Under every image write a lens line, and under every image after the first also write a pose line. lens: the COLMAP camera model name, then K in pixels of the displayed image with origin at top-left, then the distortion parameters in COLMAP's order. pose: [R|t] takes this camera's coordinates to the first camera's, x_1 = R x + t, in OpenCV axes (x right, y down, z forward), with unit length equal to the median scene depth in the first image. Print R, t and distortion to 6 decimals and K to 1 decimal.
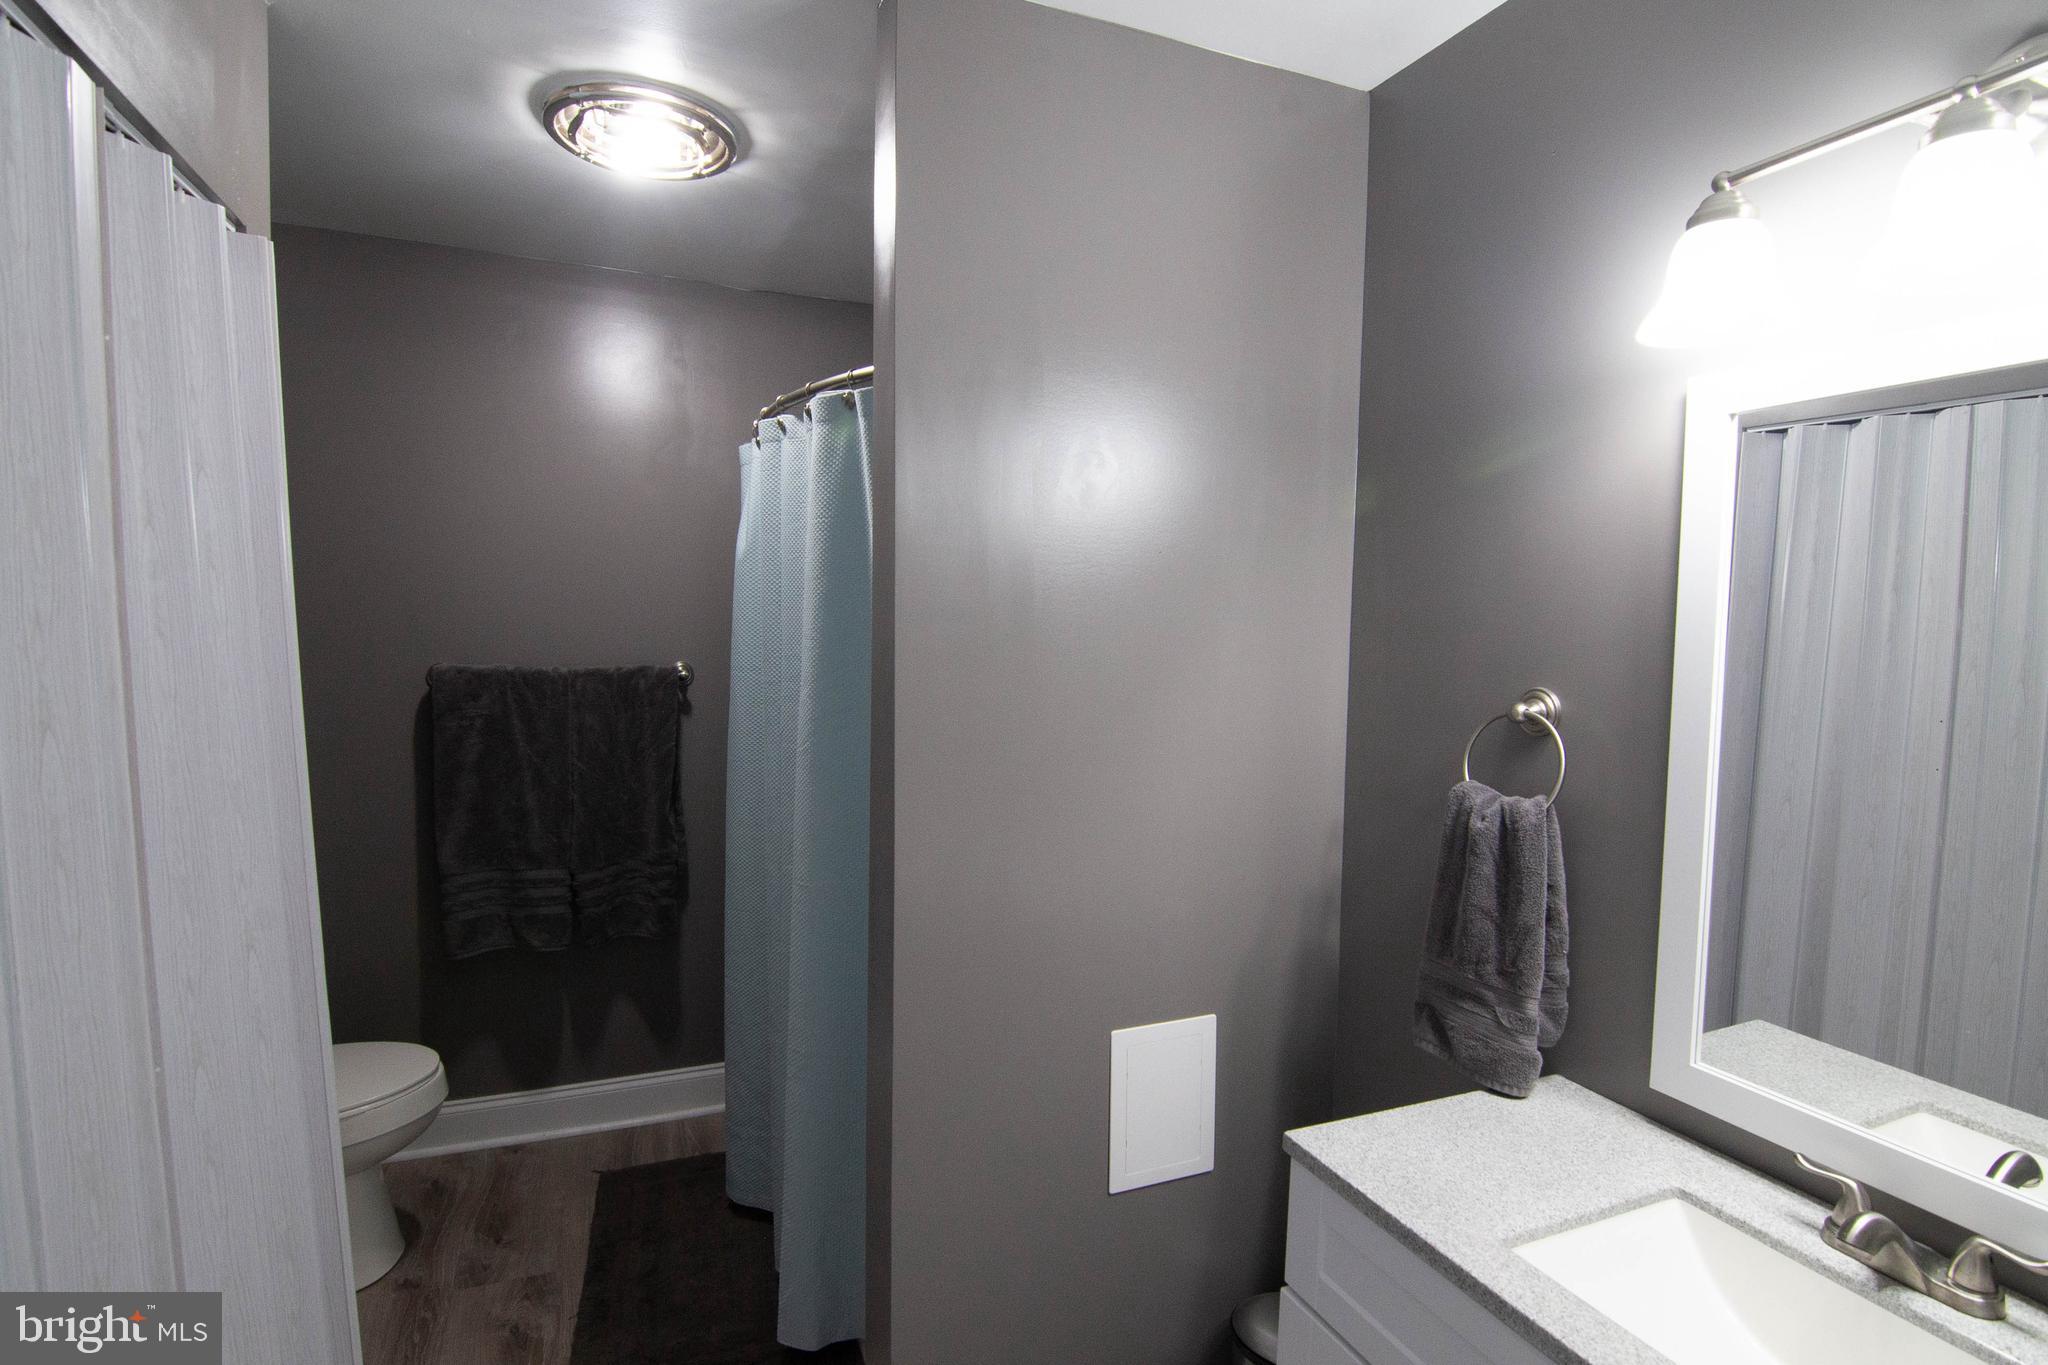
lens RADIAL K [[1004.8, 0, 1021.8], [0, 1004.8, 683.1], [0, 0, 1]] dist [-0.006553, -0.009349]
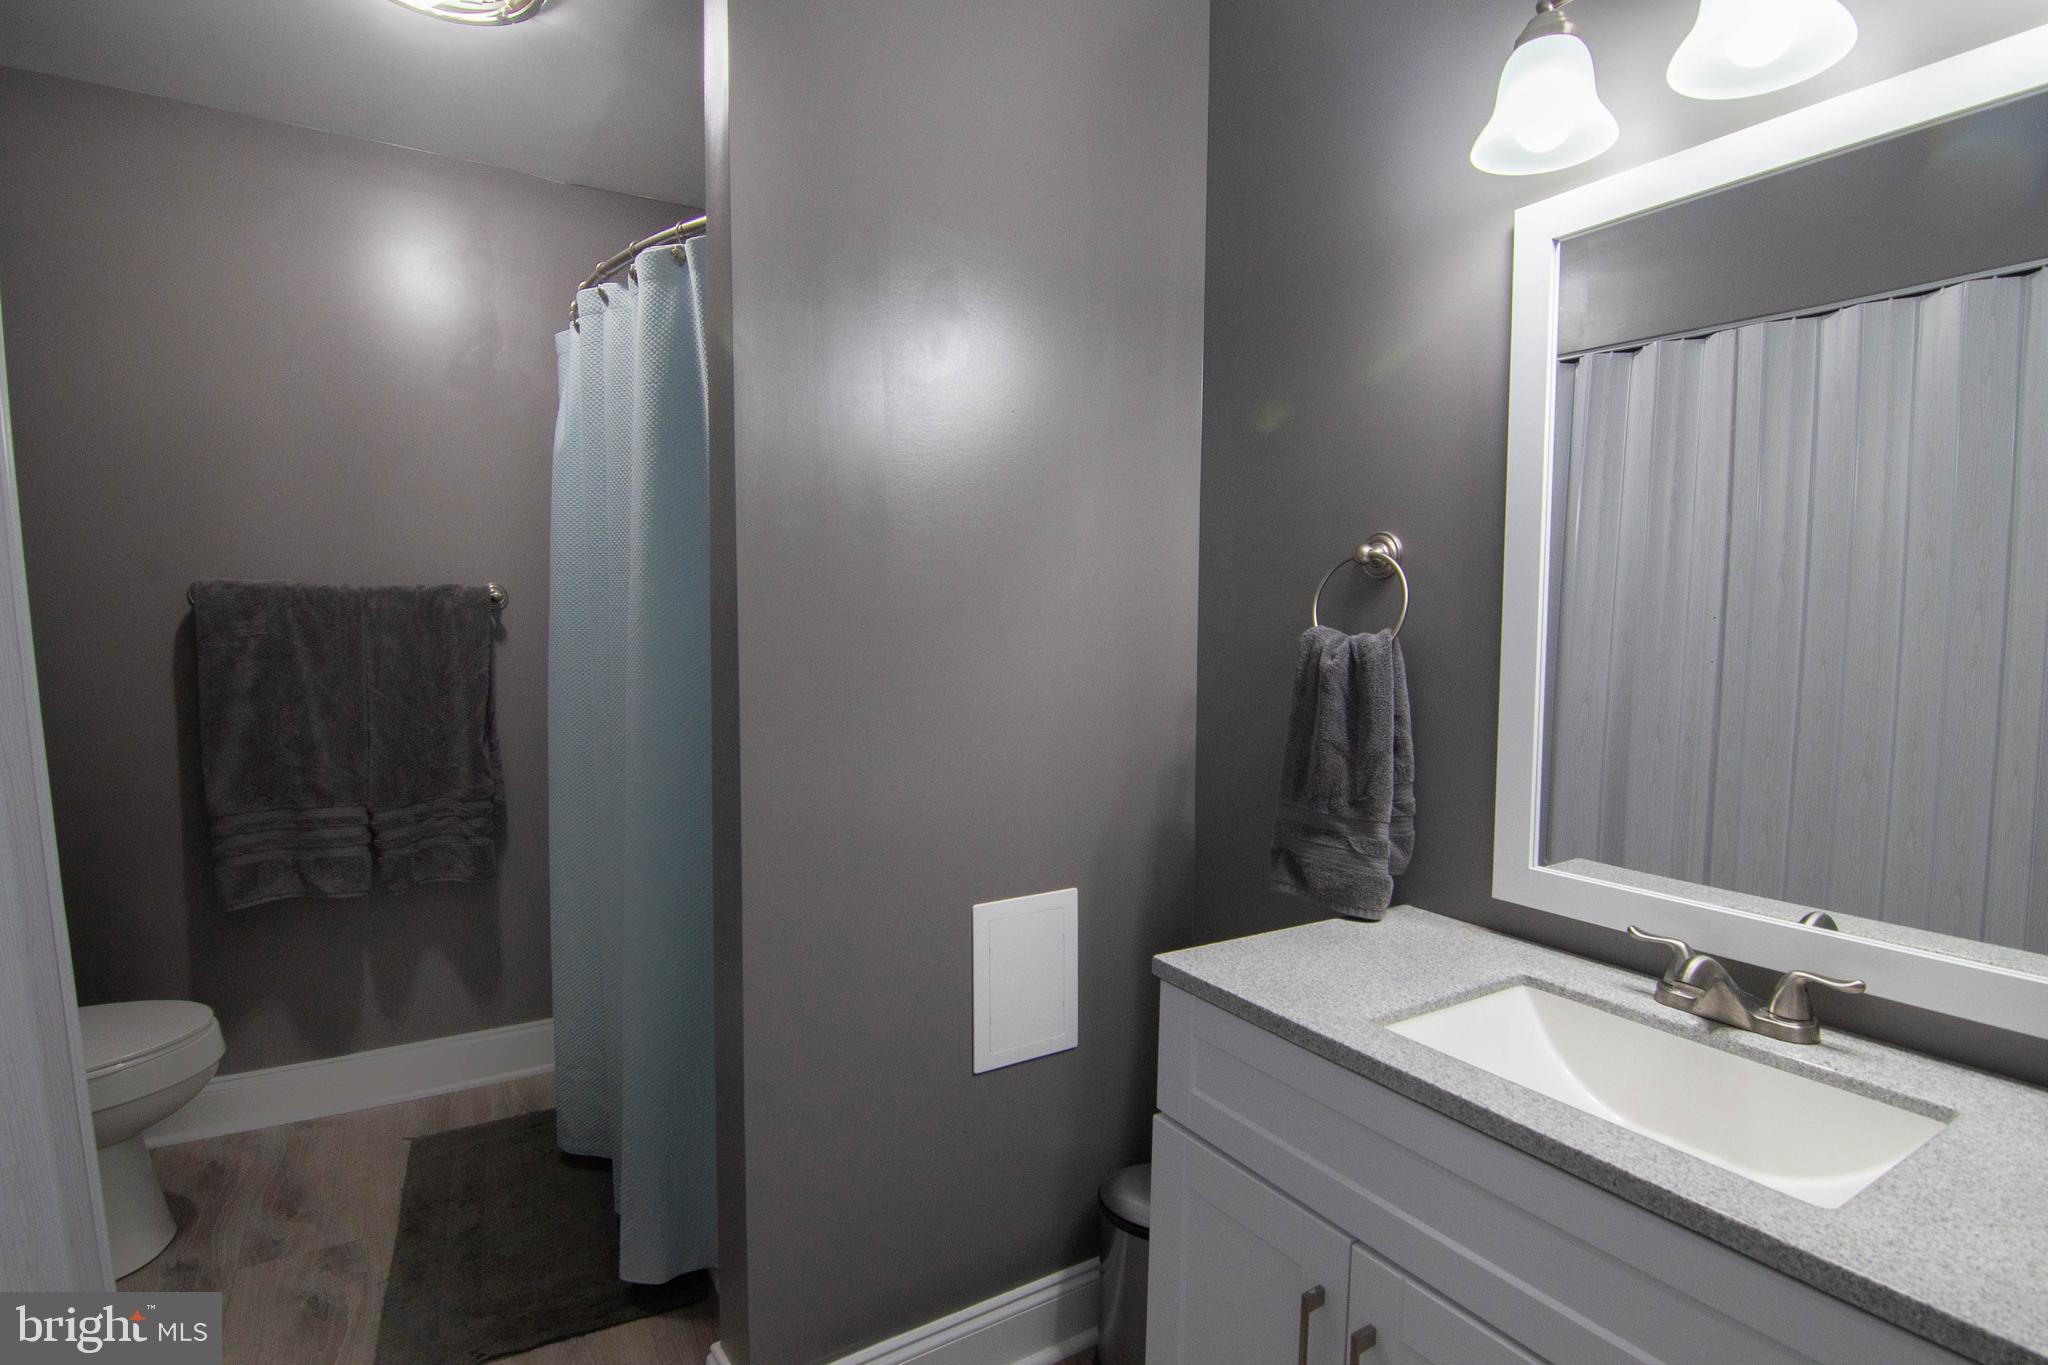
lens RADIAL K [[1004.8, 0, 1019.3], [0, 1004.8, 679.2], [0, 0, 1]] dist [-0.004012, -0.012177]
pose [[0.987870, -0.019833, 0.154008, -0.010917], [0.019251, 0.999801, 0.005269, 0.114633], [-0.154082, -0.002240, 0.988055, 0.029685]]
